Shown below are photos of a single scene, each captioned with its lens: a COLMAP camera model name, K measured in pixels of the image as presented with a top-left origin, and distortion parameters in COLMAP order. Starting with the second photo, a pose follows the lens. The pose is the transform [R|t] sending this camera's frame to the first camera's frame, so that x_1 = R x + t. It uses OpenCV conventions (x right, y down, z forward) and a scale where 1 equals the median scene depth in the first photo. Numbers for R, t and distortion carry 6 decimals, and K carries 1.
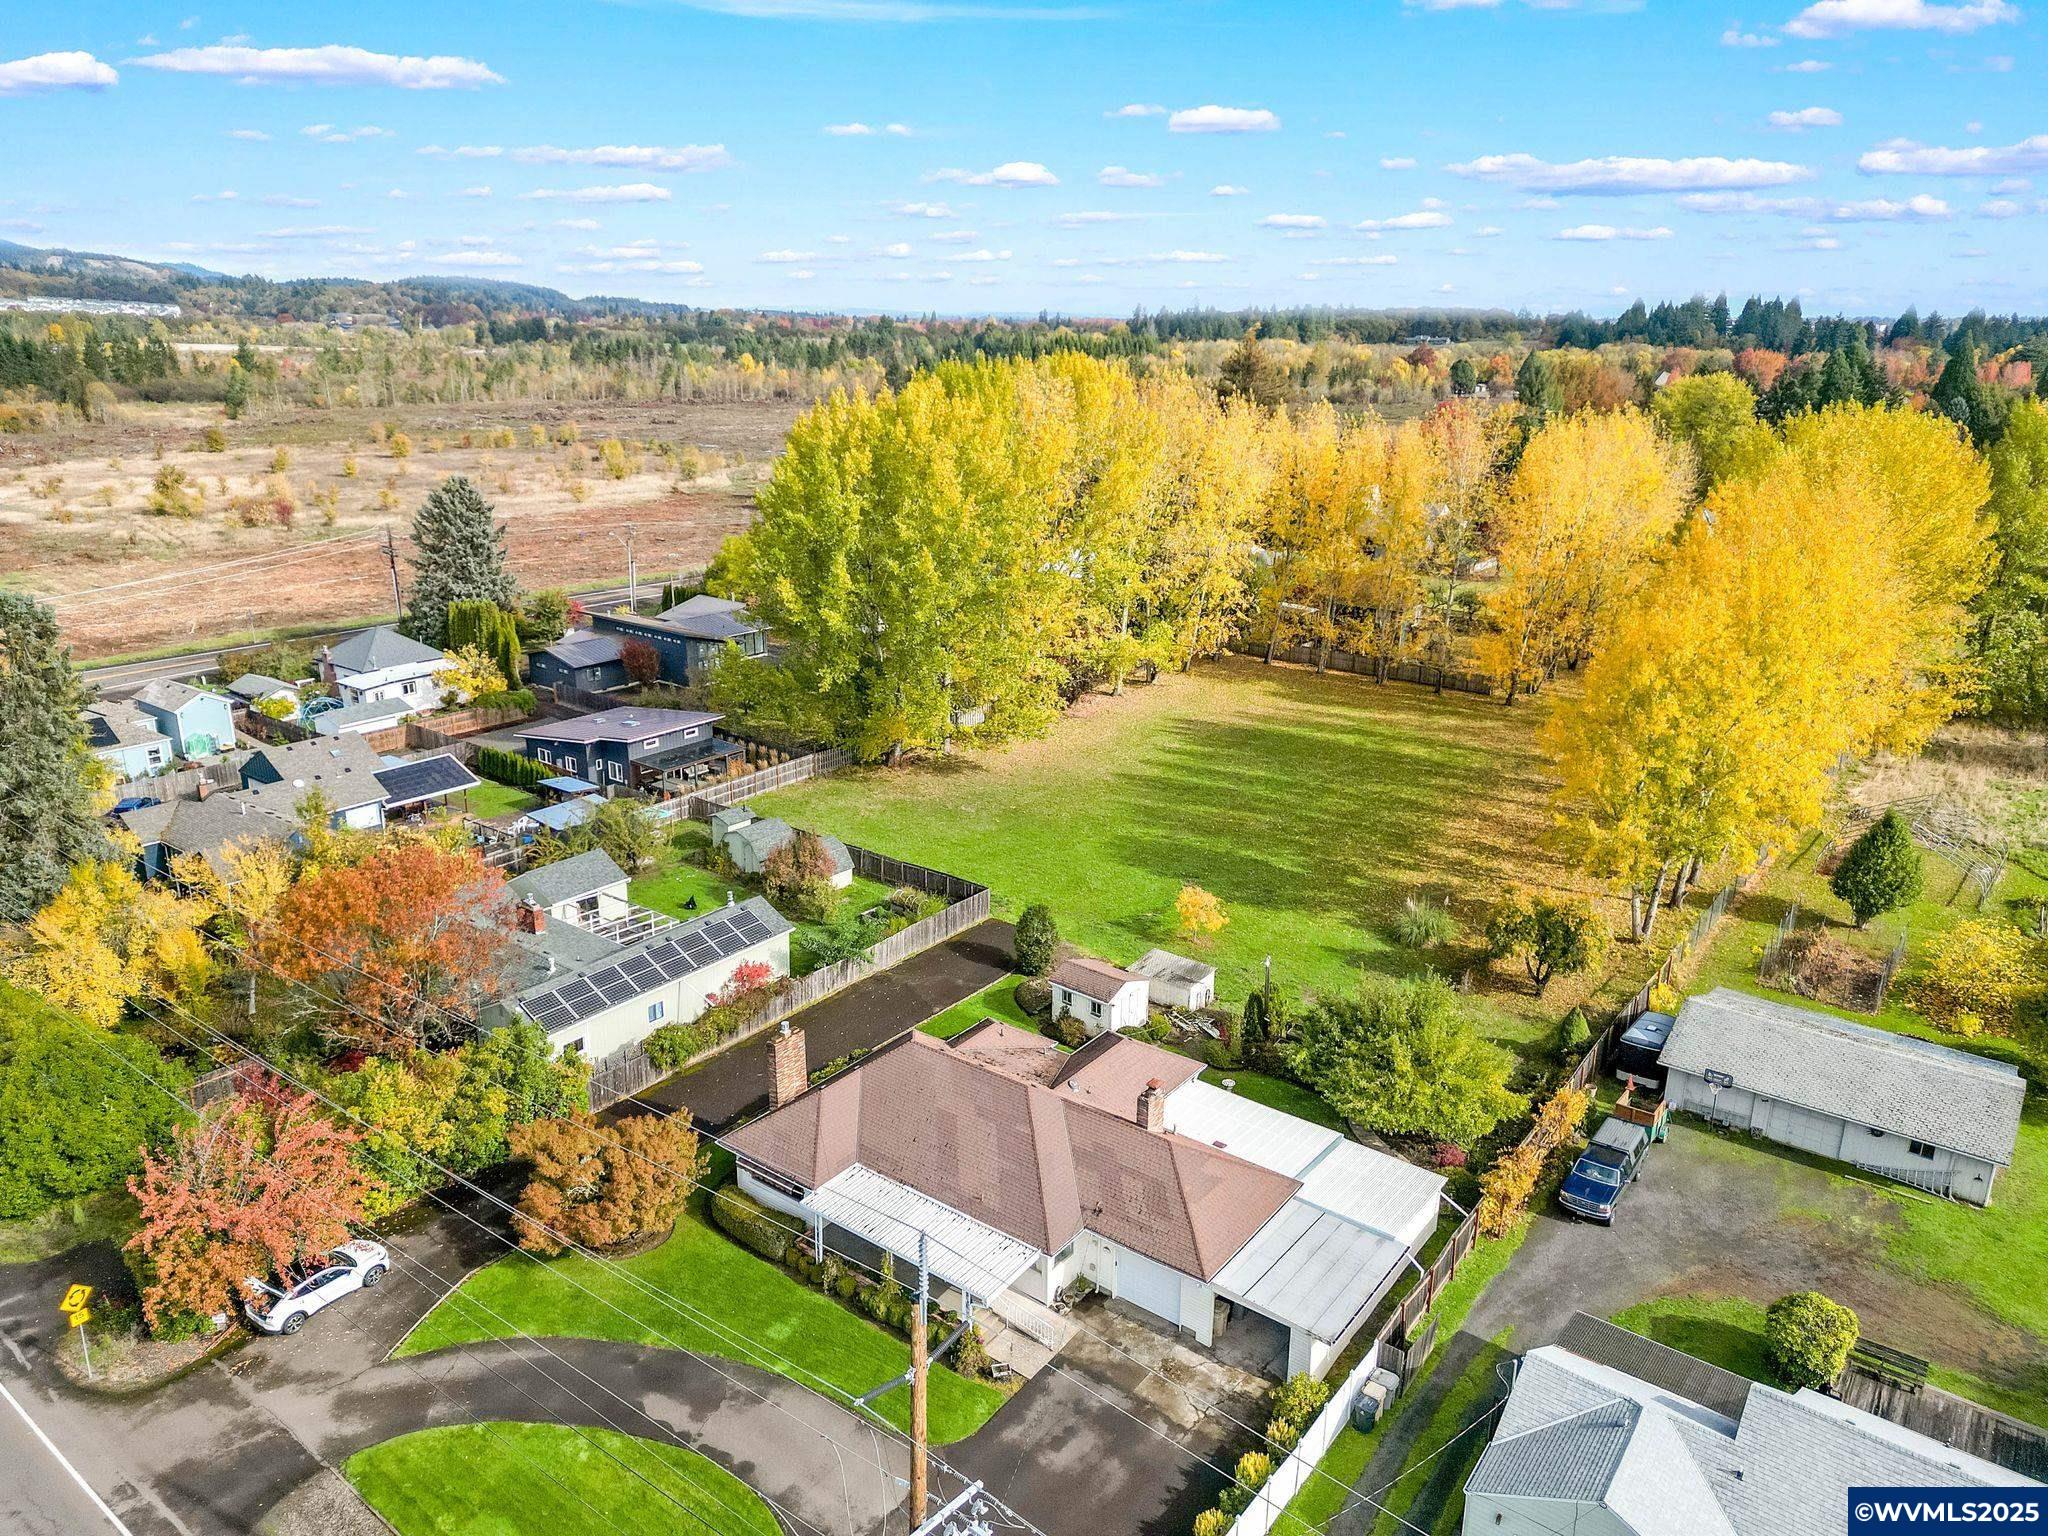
lens RADIAL K [[1390.2, 0, 1024.0], [0, 1390.2, 768.0], [0, 0, 1]] dist [0.073950, -0.059412]
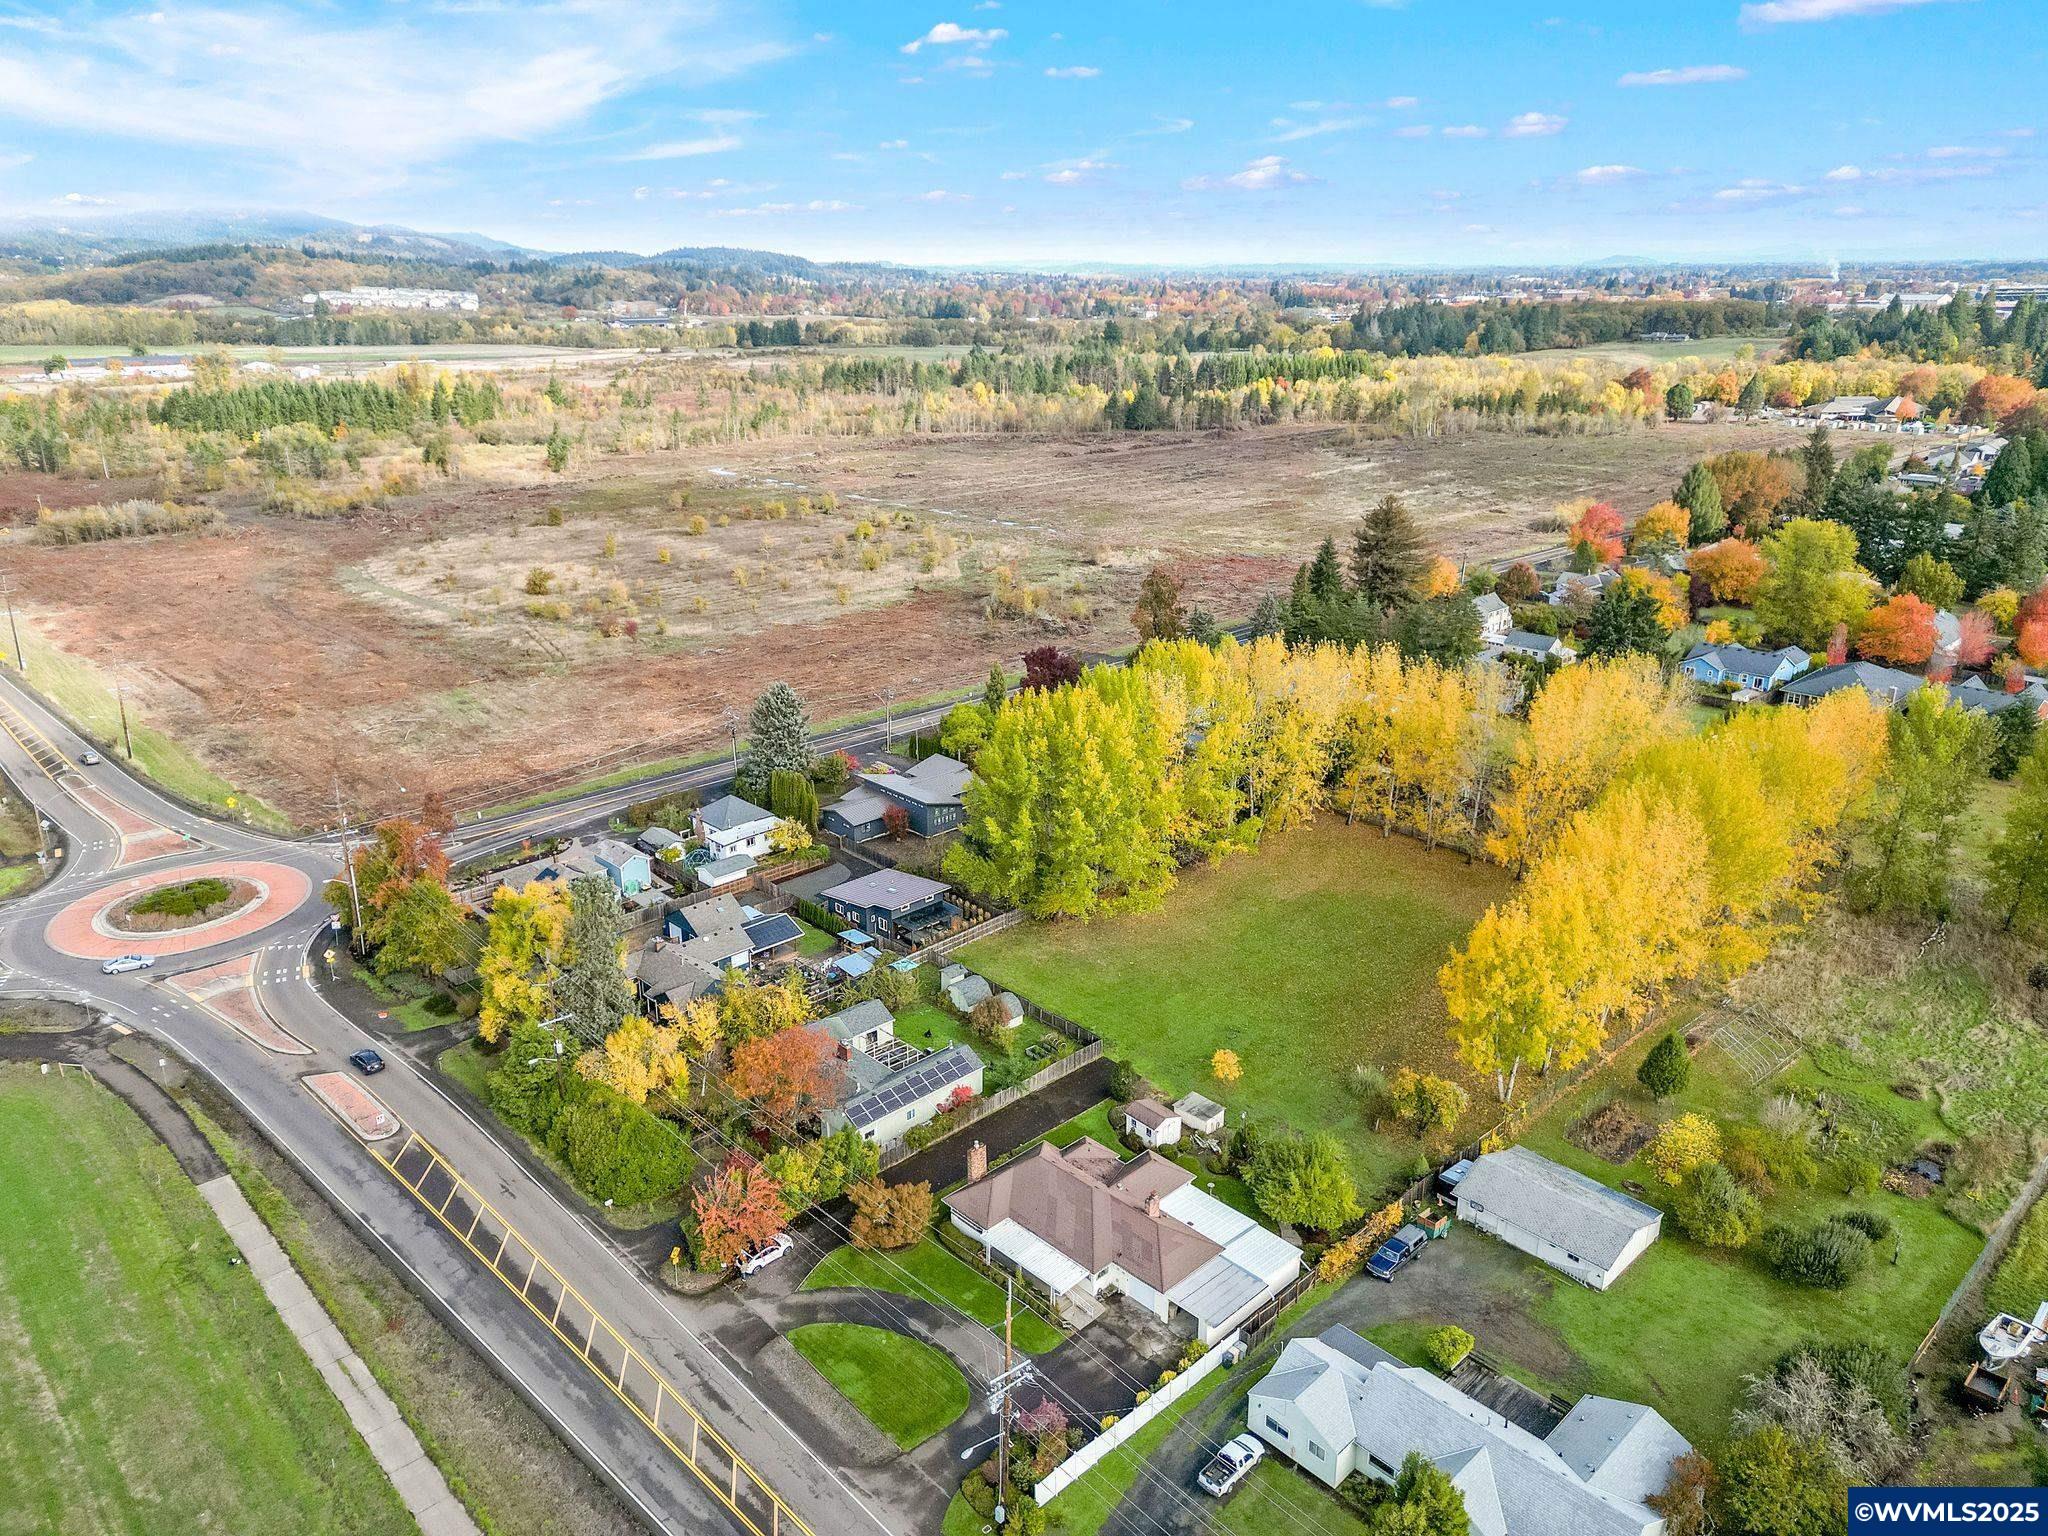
lens RADIAL K [[1390.2, 0, 1024.0], [0, 1390.2, 768.0], [0, 0, 1]] dist [0.073950, -0.059412]
pose [[0.987363, 0.038373, -0.153761, 0.151912], [-0.033664, 0.998884, 0.033115, -0.348641], [0.154860, -0.027520, 0.987553, -0.787309]]
